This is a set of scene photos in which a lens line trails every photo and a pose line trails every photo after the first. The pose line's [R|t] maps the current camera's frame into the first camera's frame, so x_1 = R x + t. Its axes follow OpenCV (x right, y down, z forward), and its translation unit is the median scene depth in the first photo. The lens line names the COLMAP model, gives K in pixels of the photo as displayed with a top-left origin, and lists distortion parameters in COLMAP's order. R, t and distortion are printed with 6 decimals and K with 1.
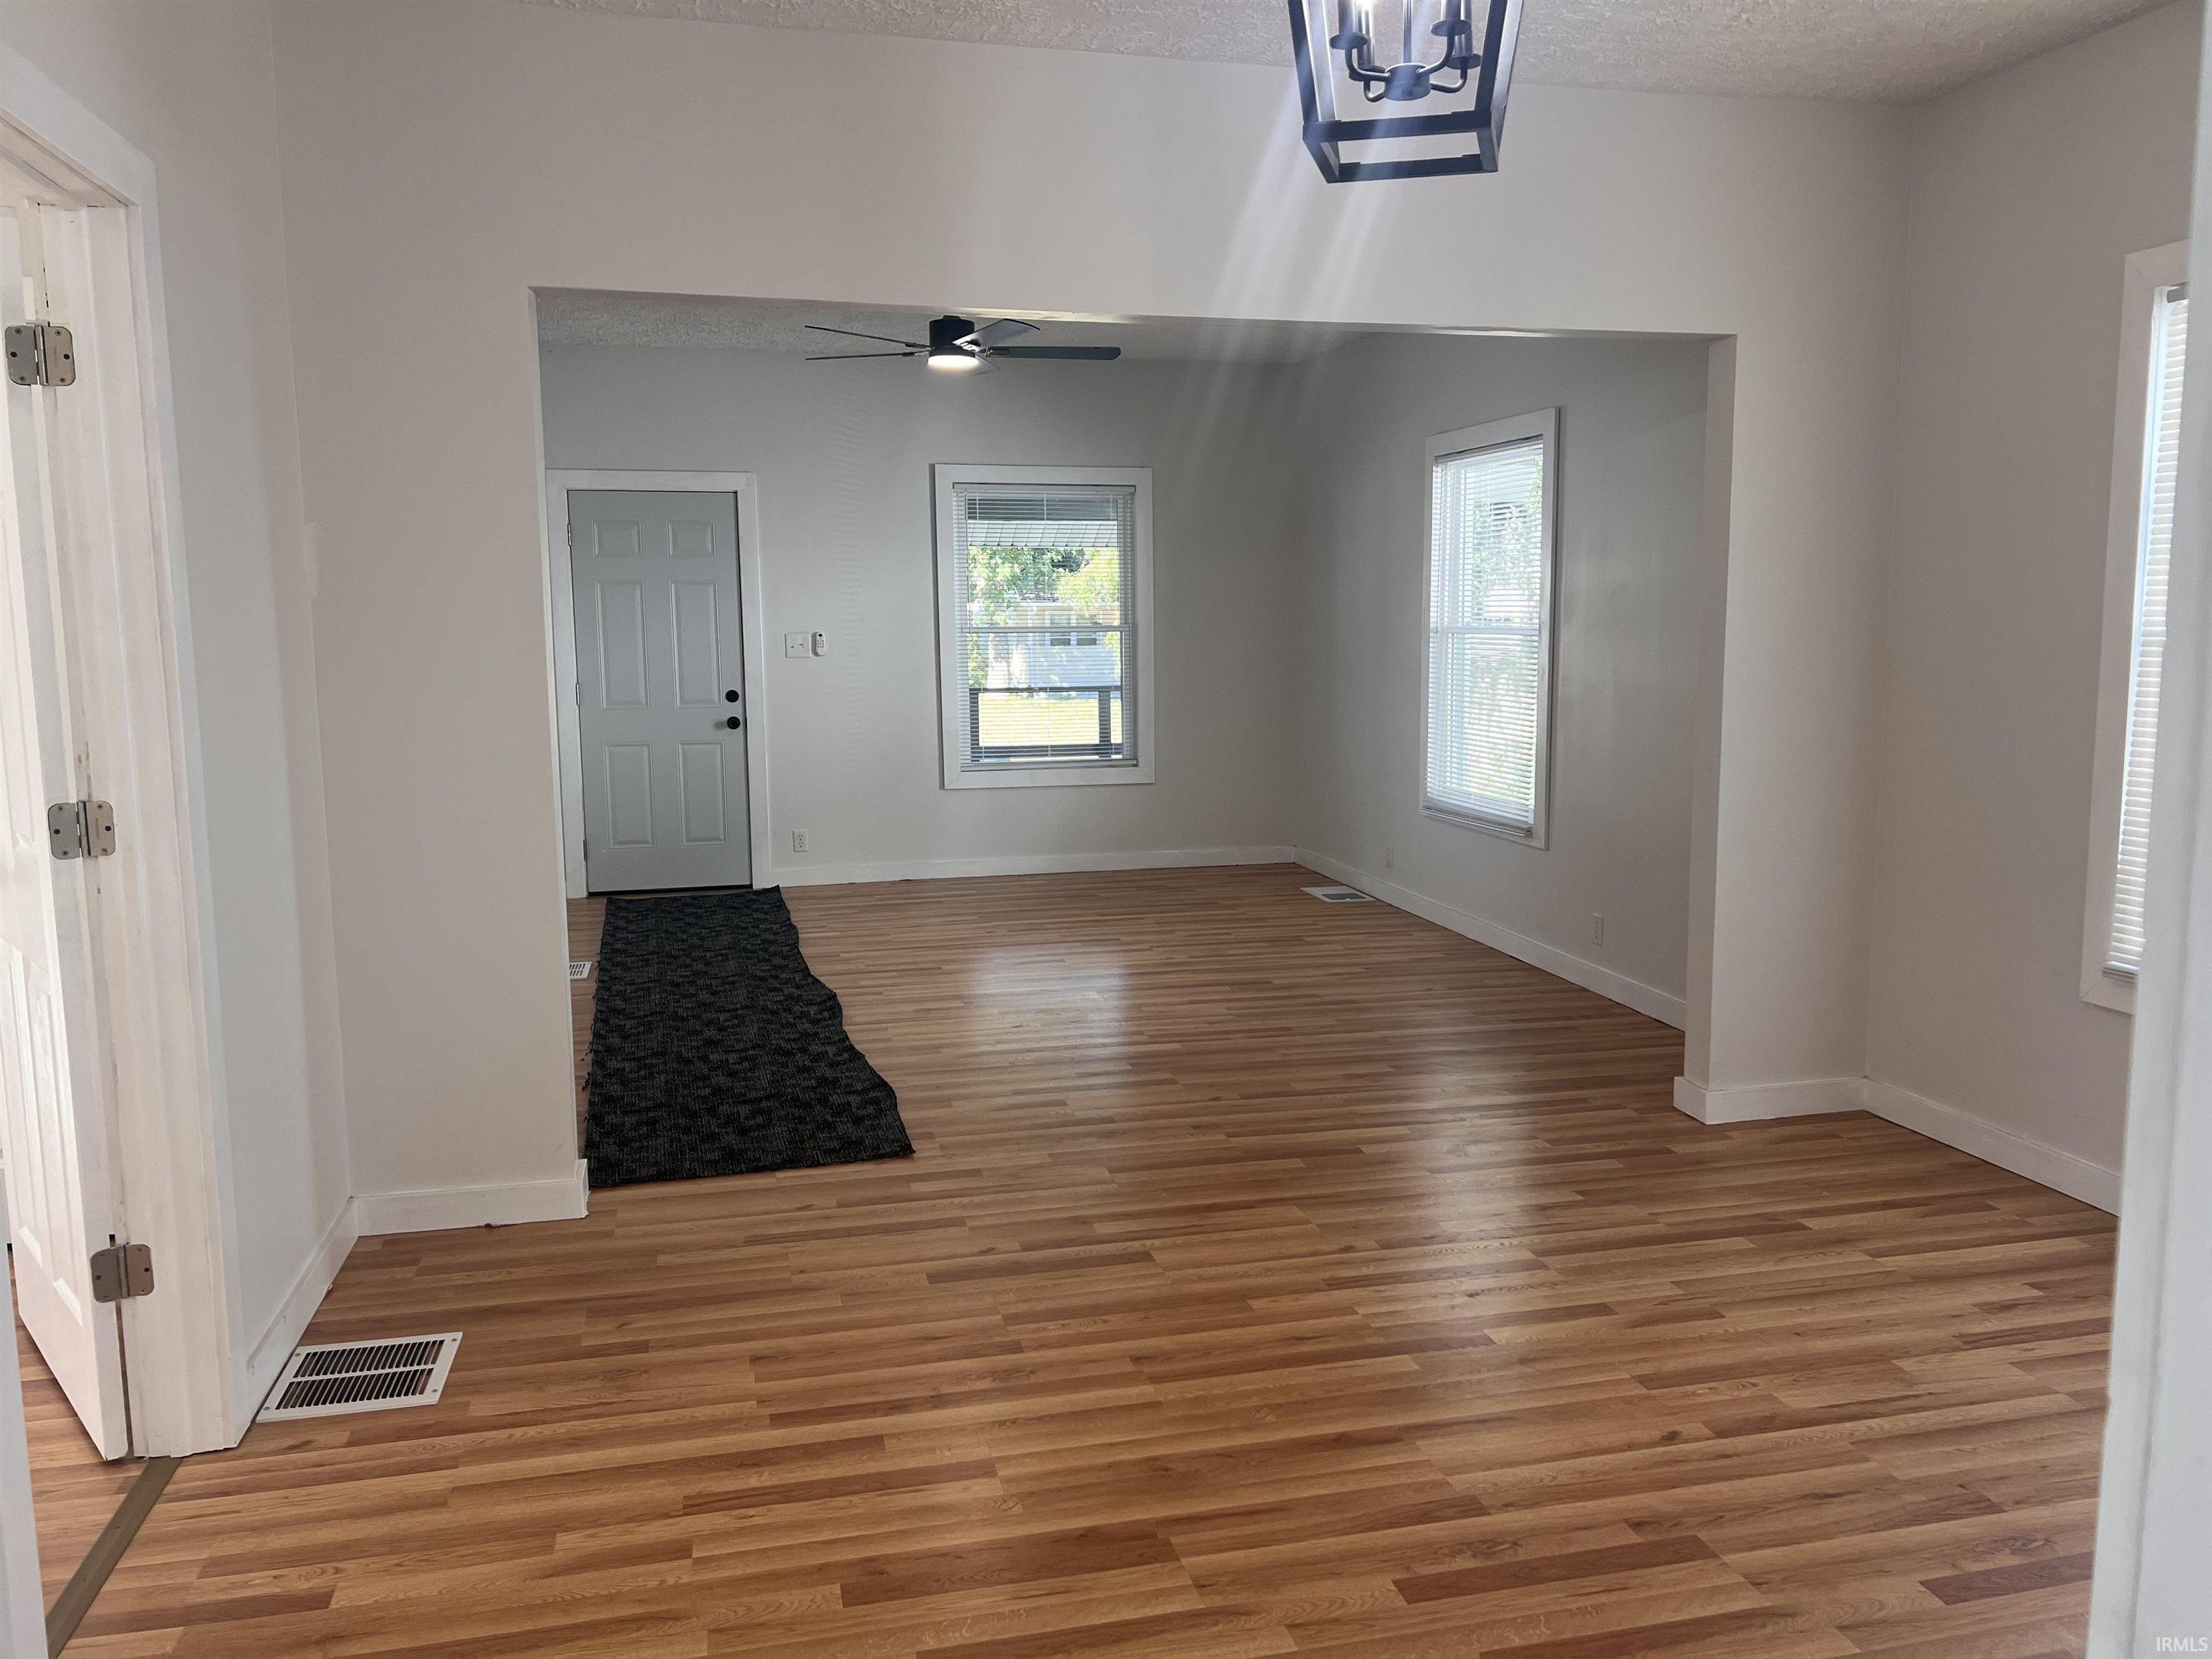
lens RADIAL K [[1668.7, 0, 1126.4], [0, 1668.7, 801.2], [0, 0, 1]] dist [0.066338, -0.066952]
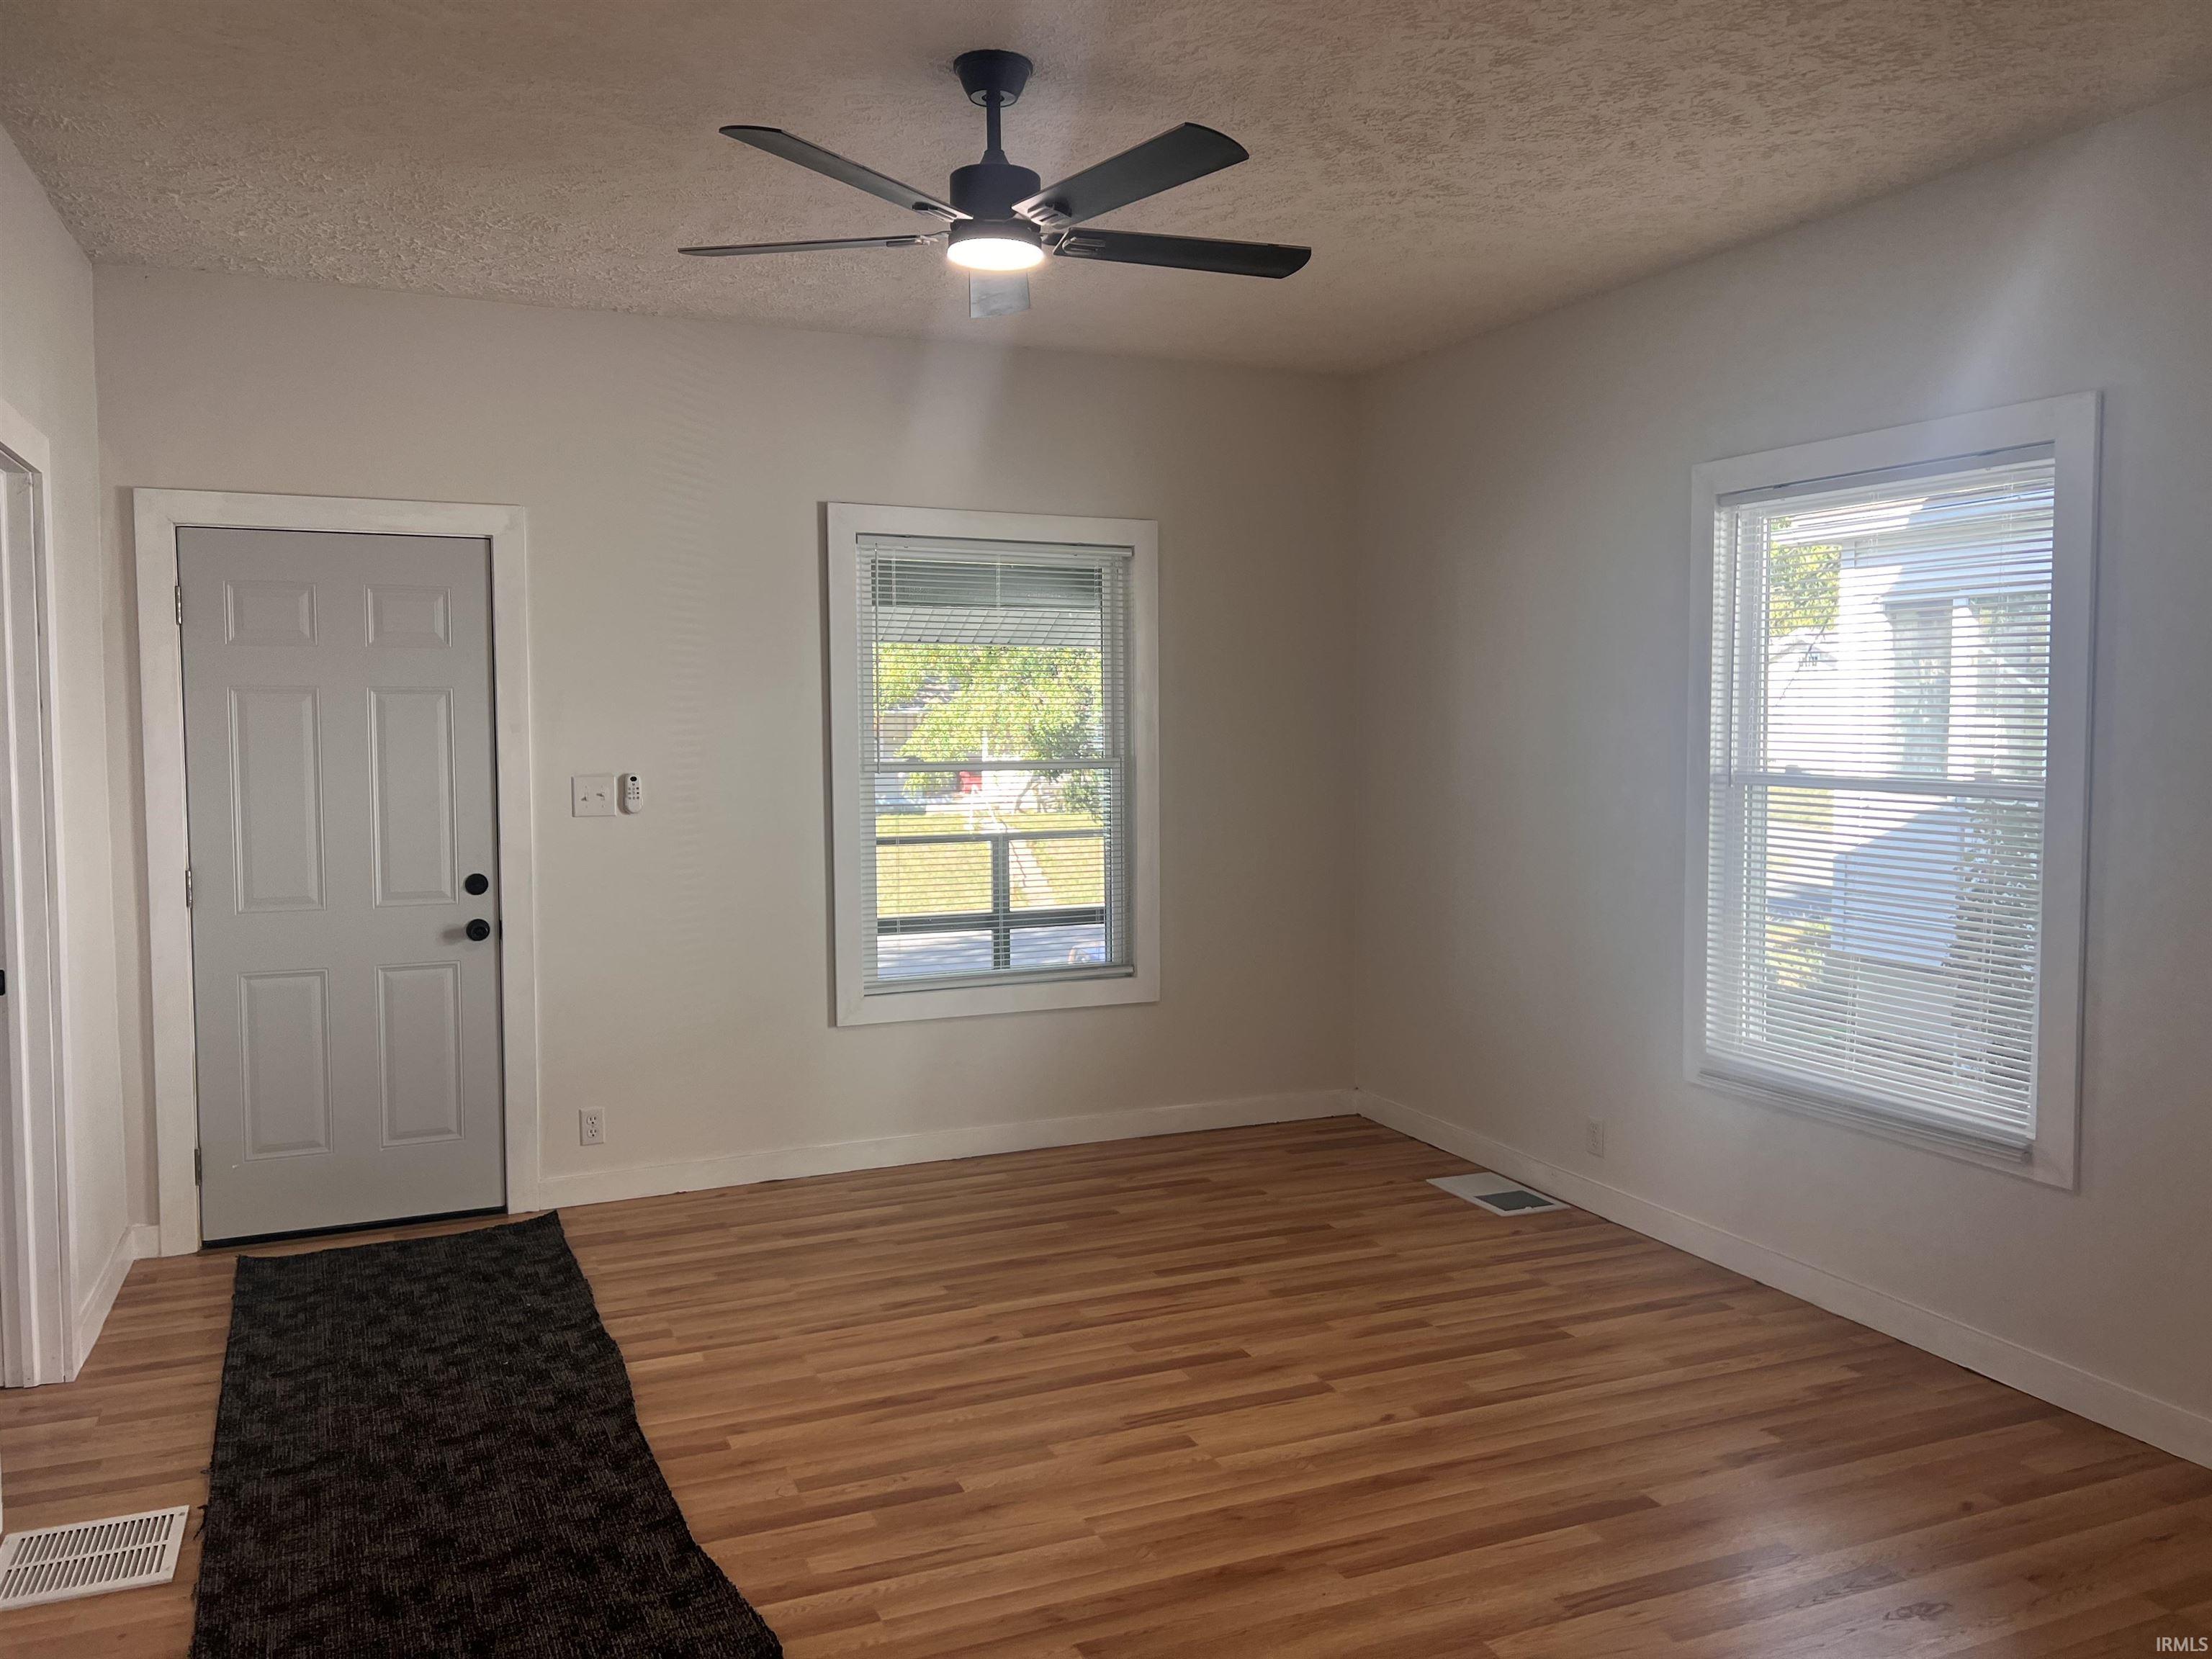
lens RADIAL K [[1668.7, 0, 1107.6], [0, 1668.7, 807.3], [0, 0, 1]] dist [0.066338, -0.066952]
pose [[0.986310, -0.004913, 0.164829, -0.114528], [0.014887, 0.998127, -0.059331, -0.051421], [-0.164229, 0.060972, 0.984536, 0.383145]]
